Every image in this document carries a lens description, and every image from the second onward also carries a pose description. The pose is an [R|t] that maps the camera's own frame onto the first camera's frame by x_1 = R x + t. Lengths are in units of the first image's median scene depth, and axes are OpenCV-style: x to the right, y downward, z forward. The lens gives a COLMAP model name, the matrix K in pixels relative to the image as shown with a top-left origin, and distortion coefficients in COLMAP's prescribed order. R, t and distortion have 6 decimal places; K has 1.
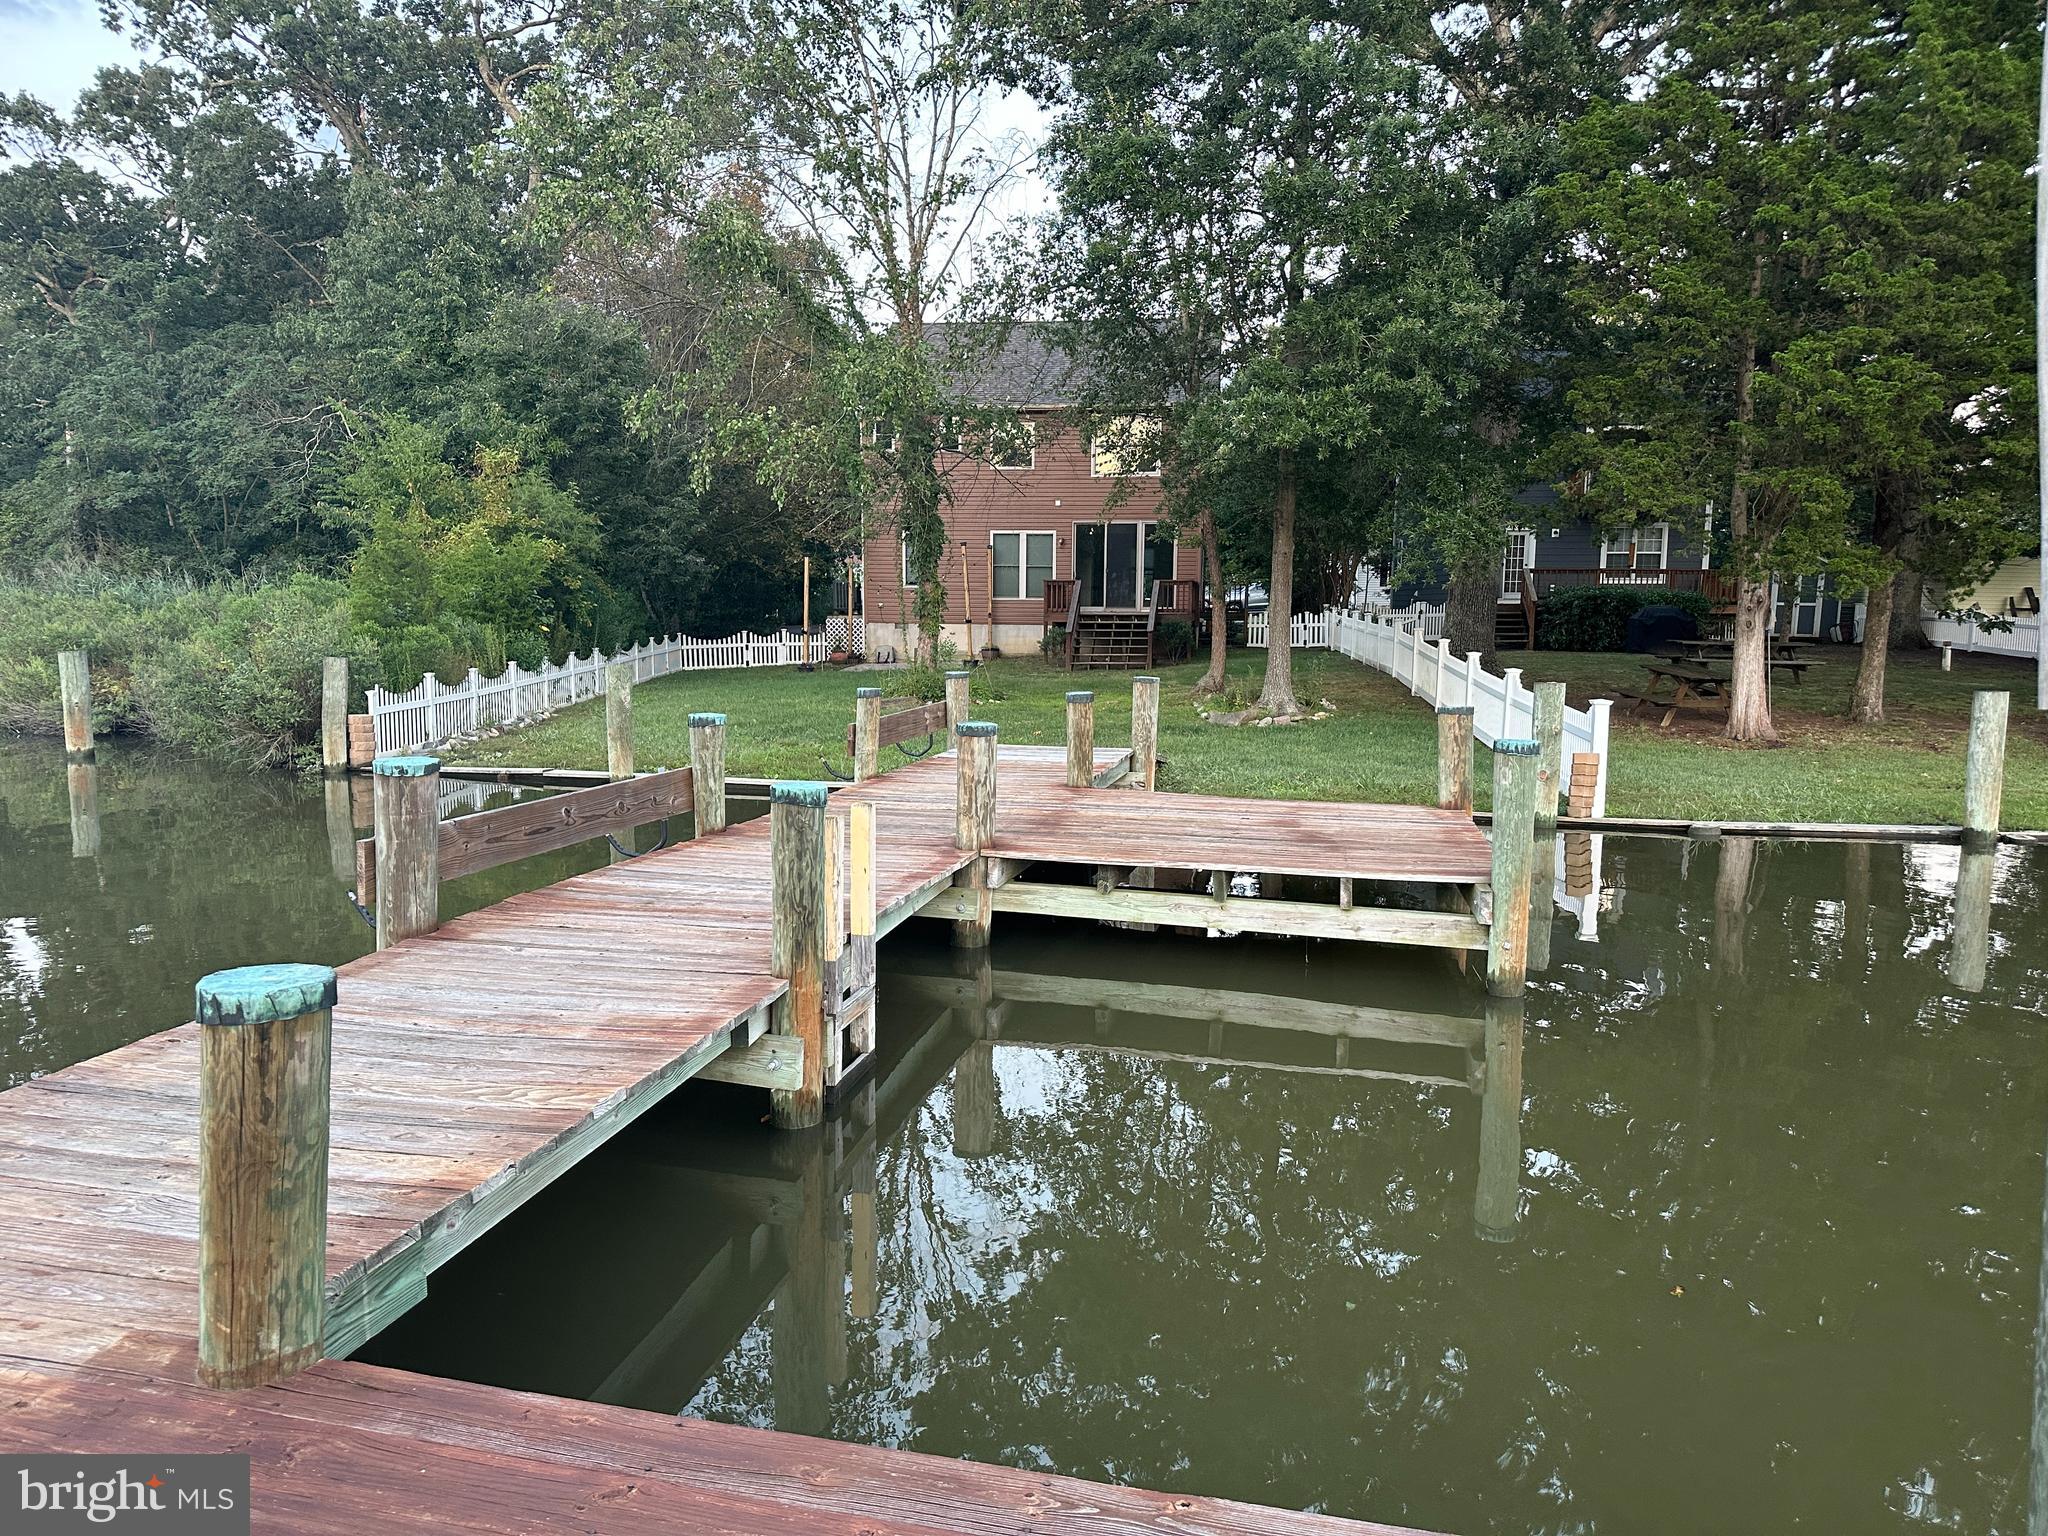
lens RADIAL K [[1450.2, 0, 1066.2], [0, 1450.2, 783.8], [0, 0, 1]] dist [0.106287, -0.158331]
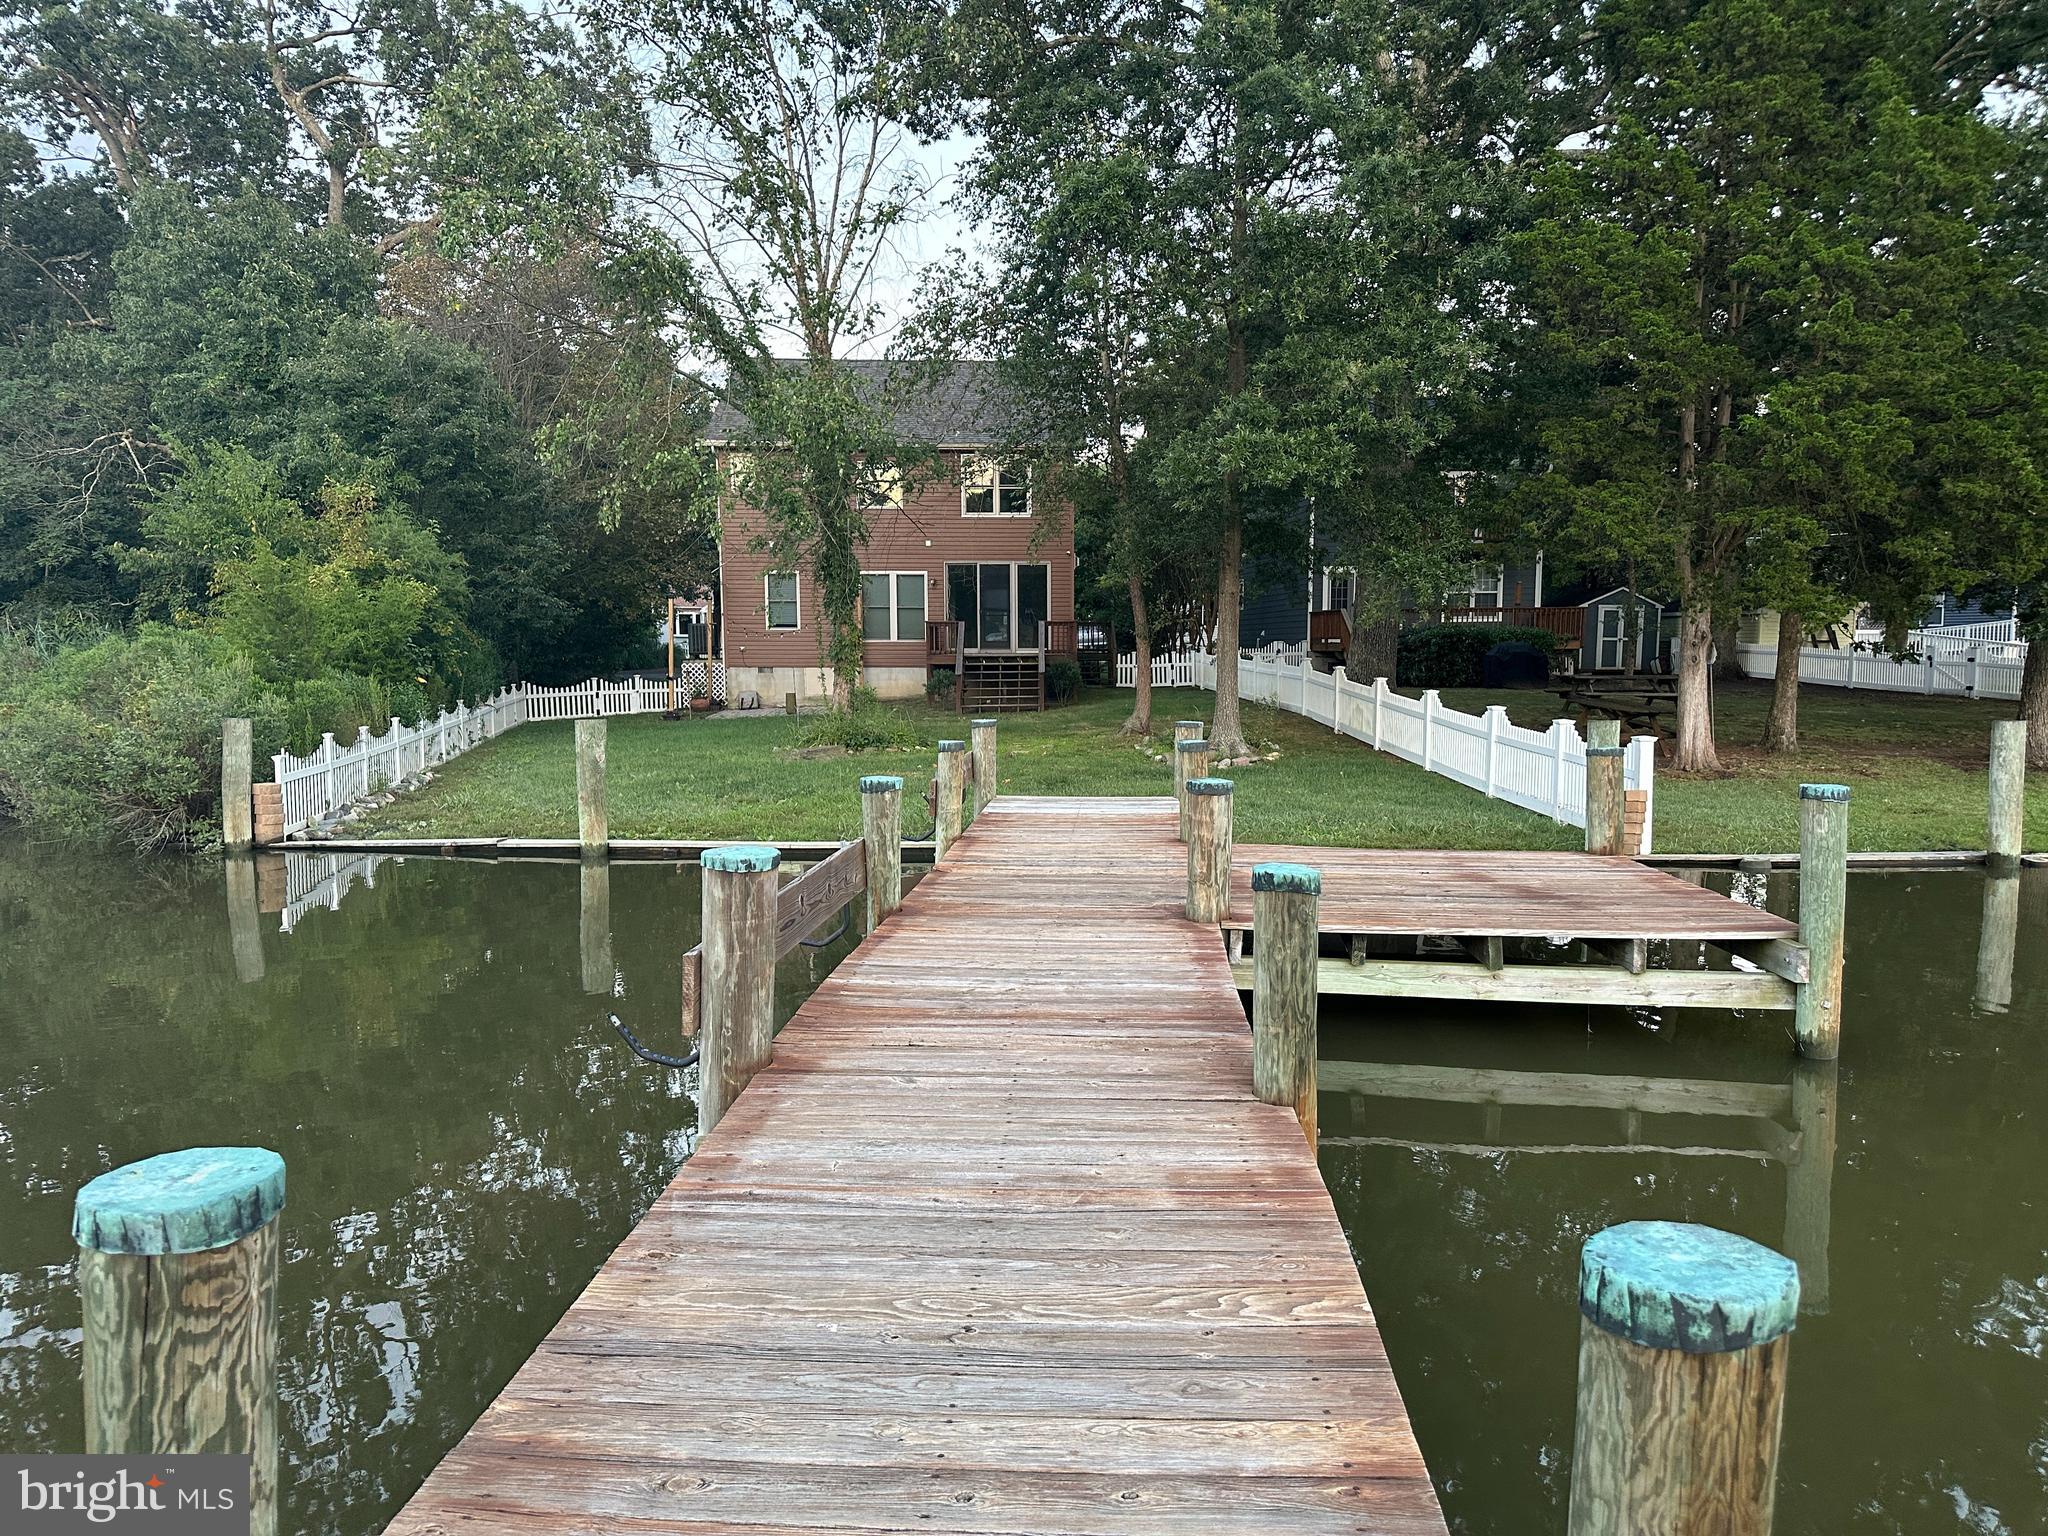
lens RADIAL K [[1423.0, 0, 1013.3], [0, 1423.0, 771.3], [0, 0, 1]] dist [0.096096, -0.129800]
pose [[0.986037, -0.025661, 0.164536, -0.176037], [0.031264, 0.999013, -0.031554, -0.012574], [-0.163564, 0.036258, 0.985866, 0.081914]]
